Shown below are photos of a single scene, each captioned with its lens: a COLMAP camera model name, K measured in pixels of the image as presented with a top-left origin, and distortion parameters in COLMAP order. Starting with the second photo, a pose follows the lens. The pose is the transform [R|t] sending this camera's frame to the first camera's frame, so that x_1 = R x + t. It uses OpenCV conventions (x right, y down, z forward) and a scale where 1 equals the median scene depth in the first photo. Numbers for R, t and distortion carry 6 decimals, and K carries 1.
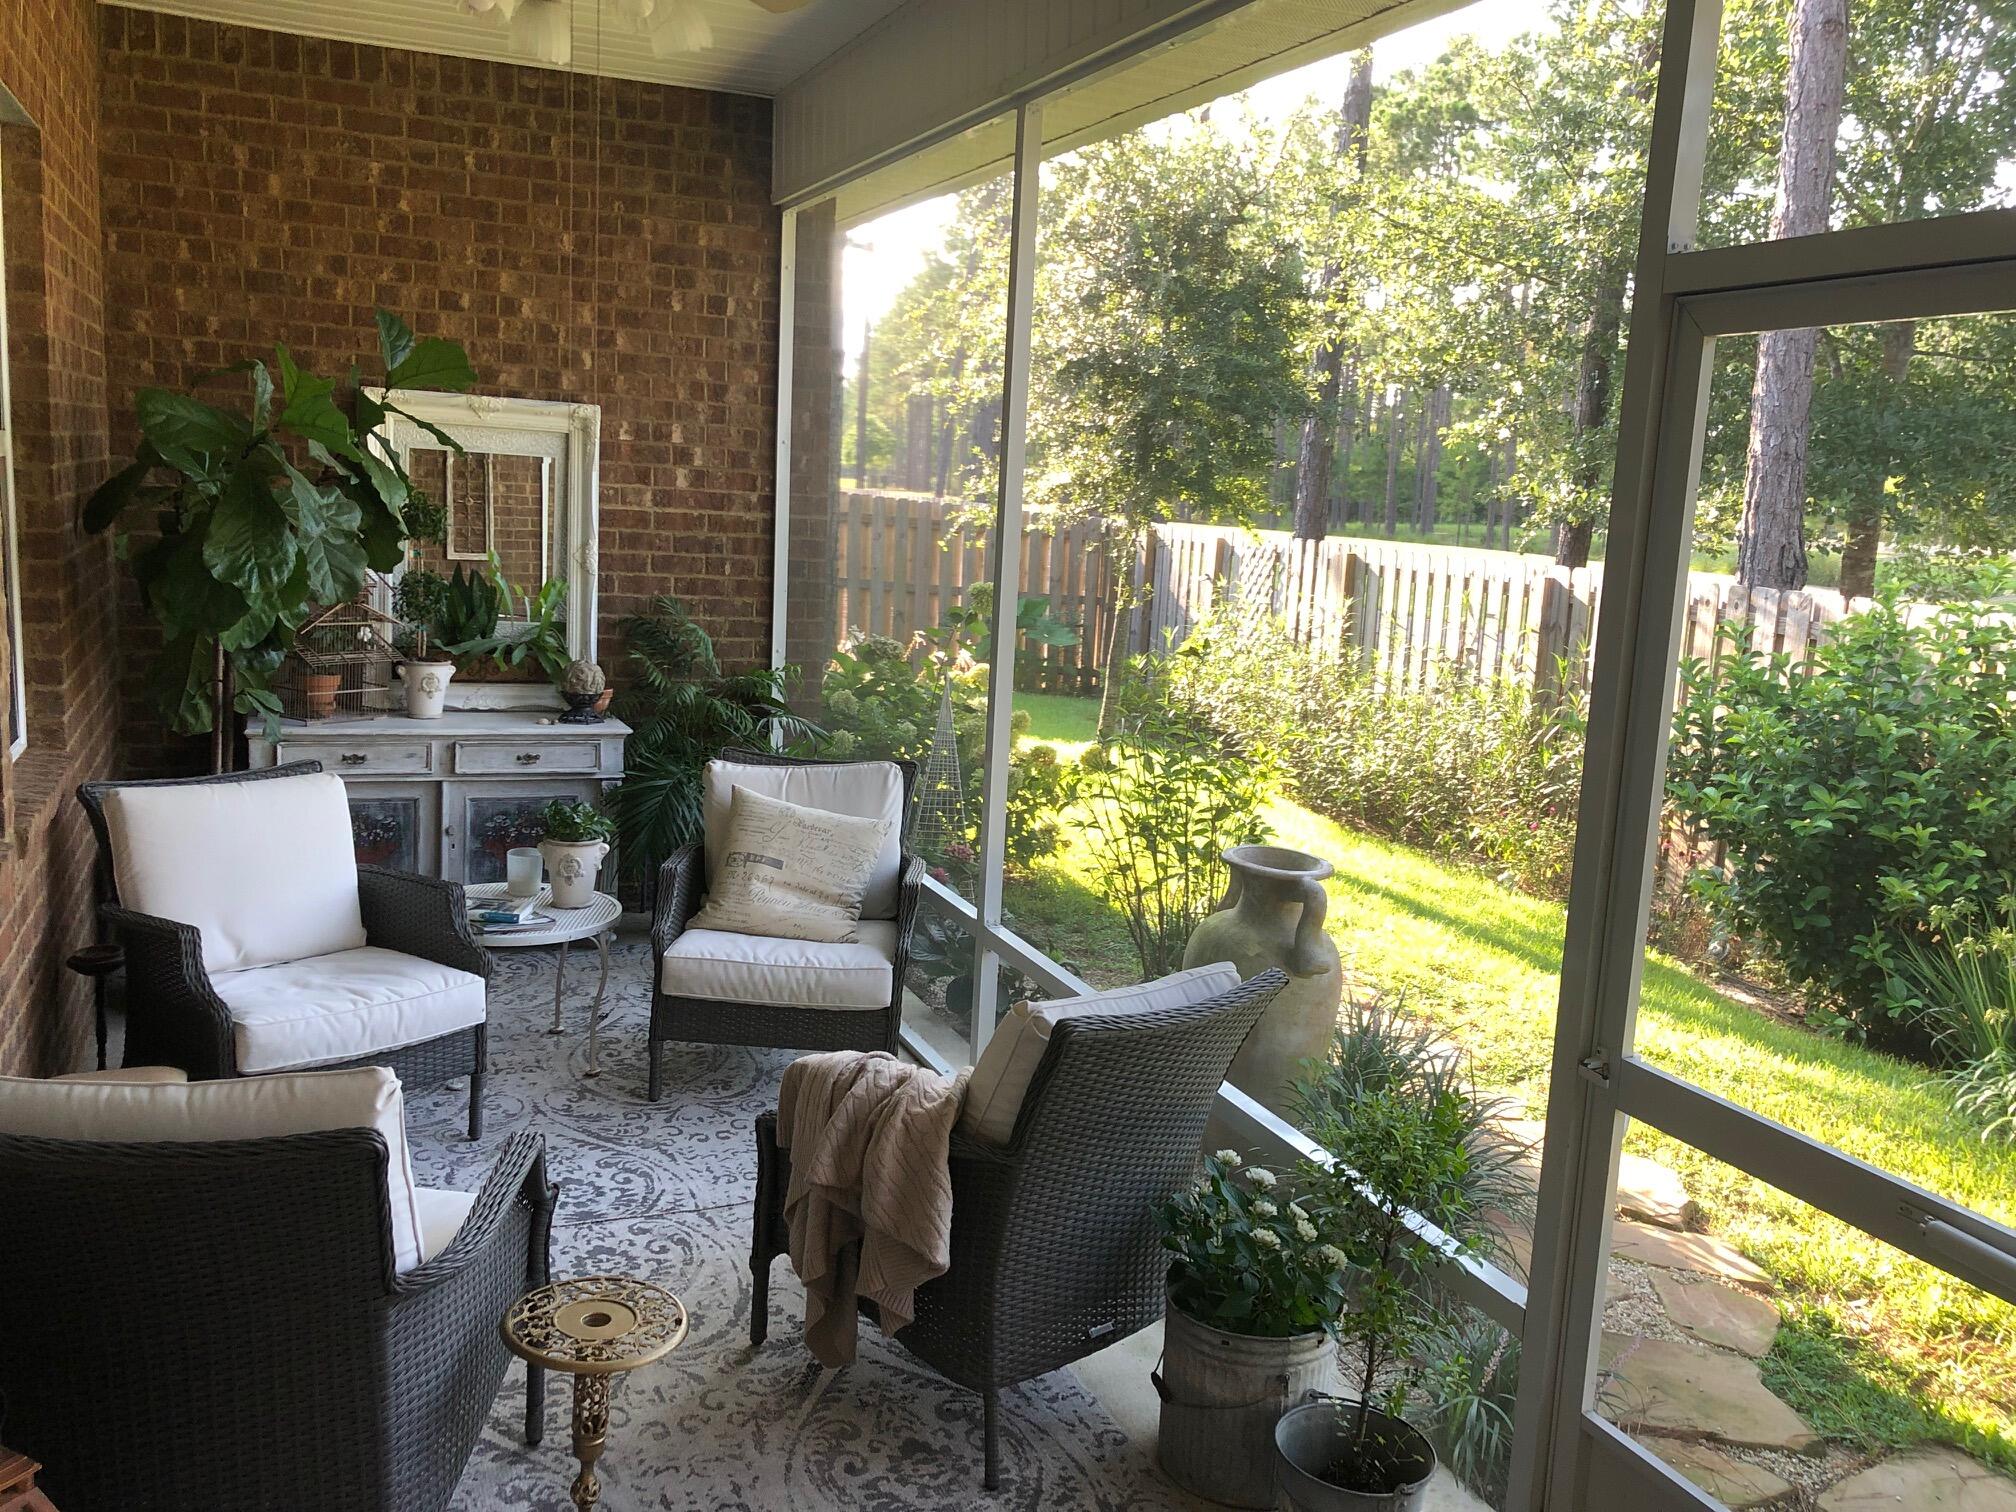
lens RADIAL K [[1642.5, 0, 1004.2], [0, 1642.5, 750.6], [0, 0, 1]] dist [0.017161, 0.000575]
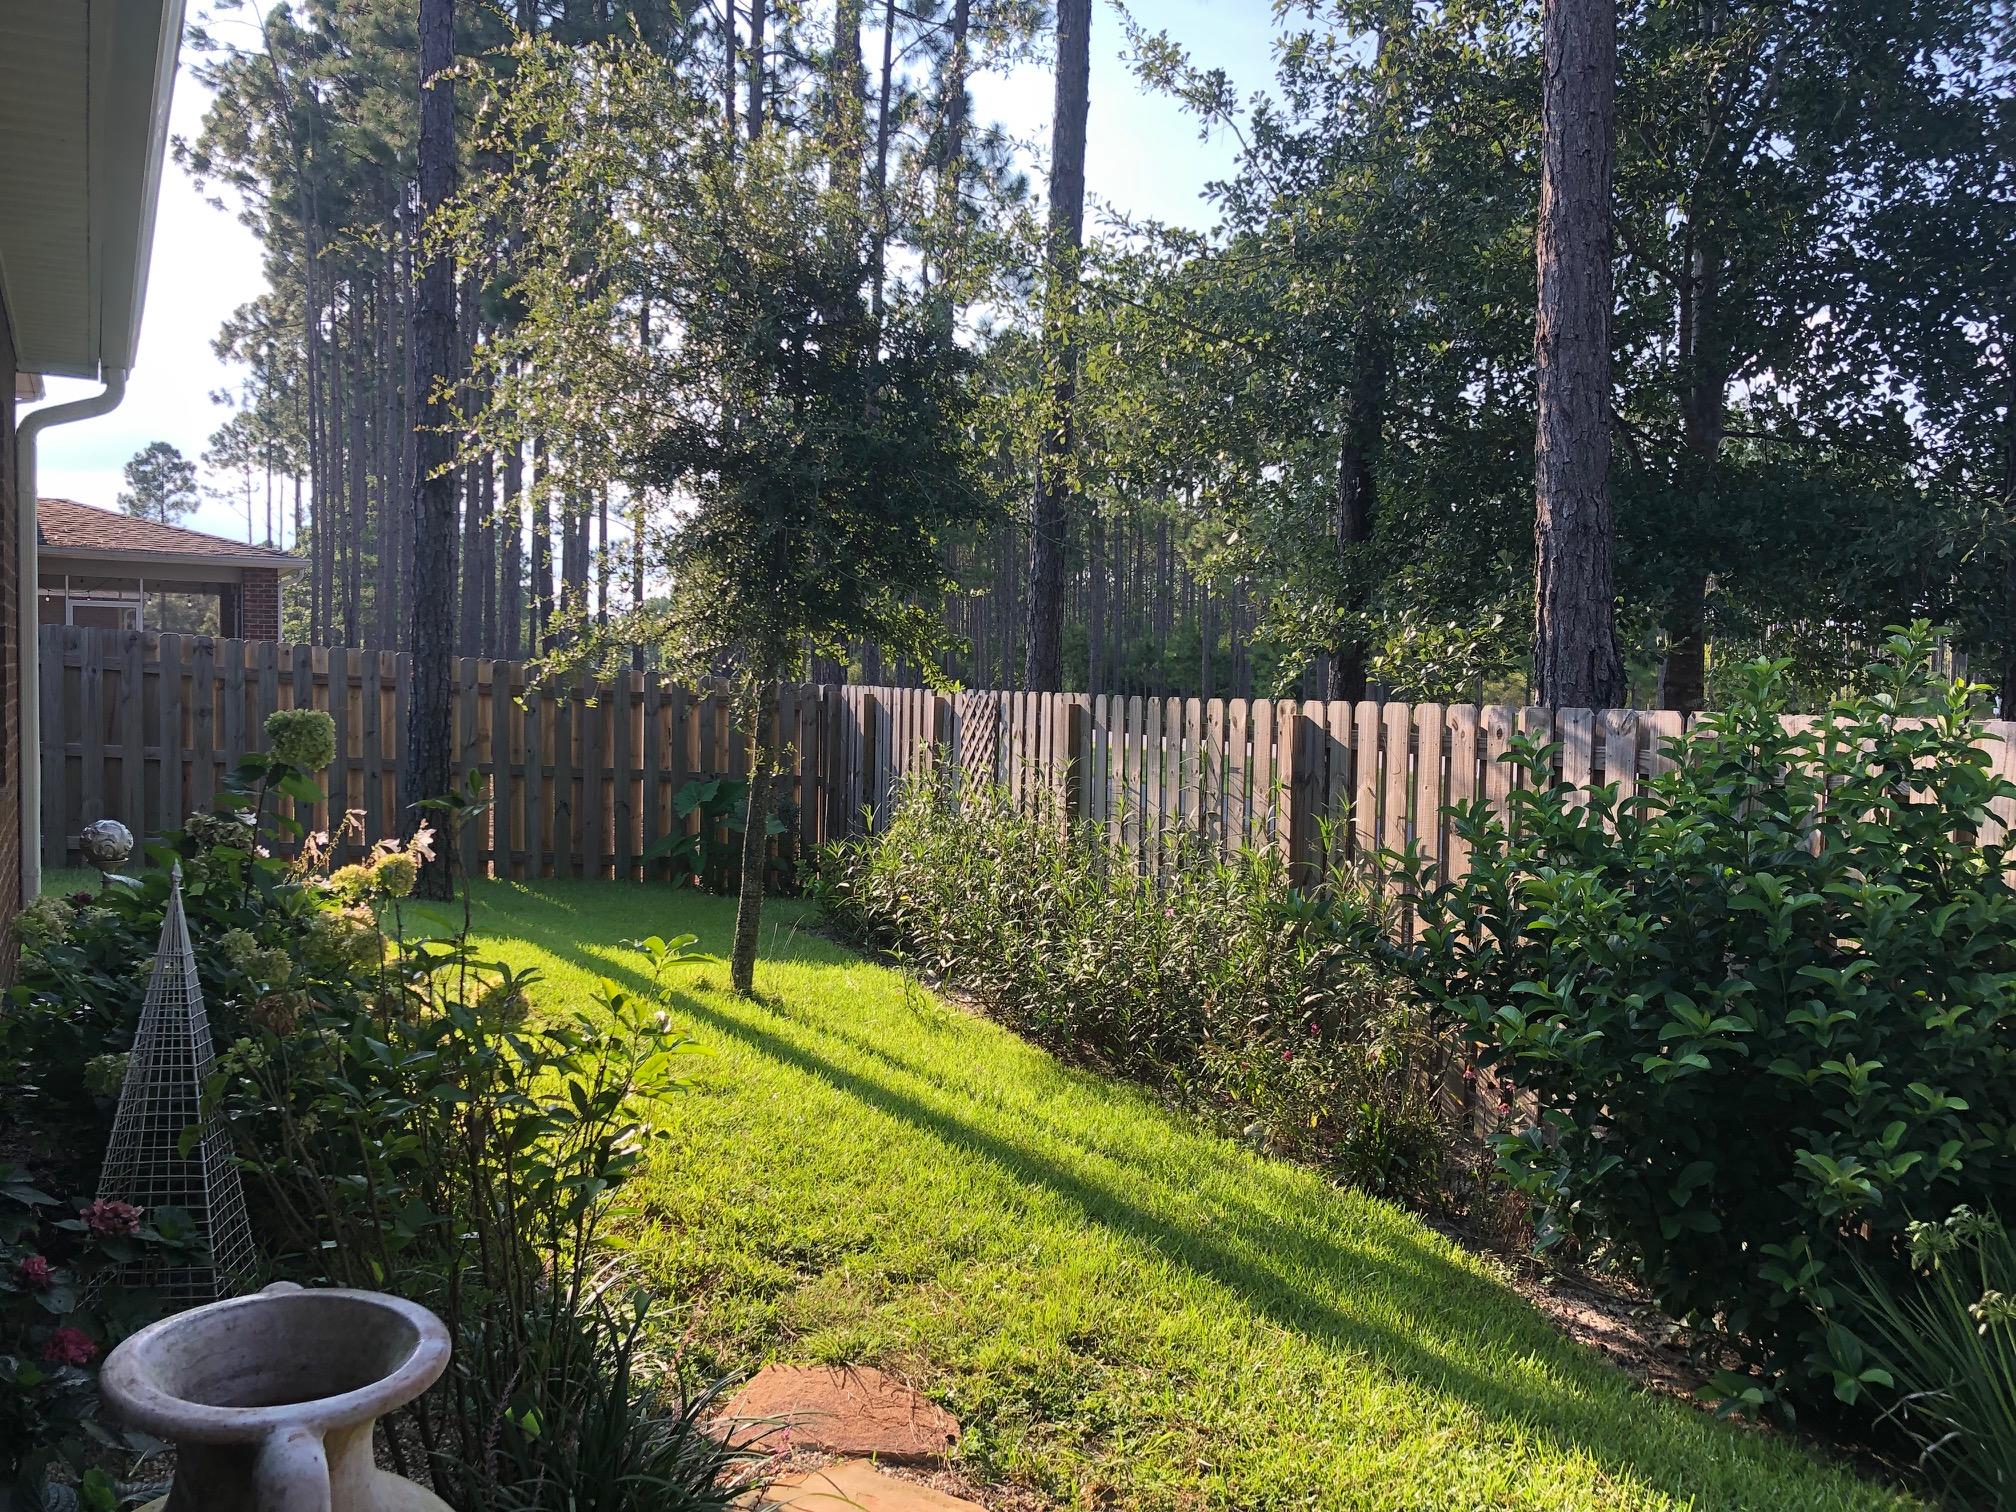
lens RADIAL K [[1642.5, 0, 1010.8], [0, 1642.5, 759.5], [0, 0, 1]] dist [0.017161, 0.000575]
pose [[0.994758, -0.033044, 0.096770, 0.135281], [0.044065, 0.992496, -0.114059, -0.004458], [-0.092275, 0.117726, 0.988750, 0.289436]]
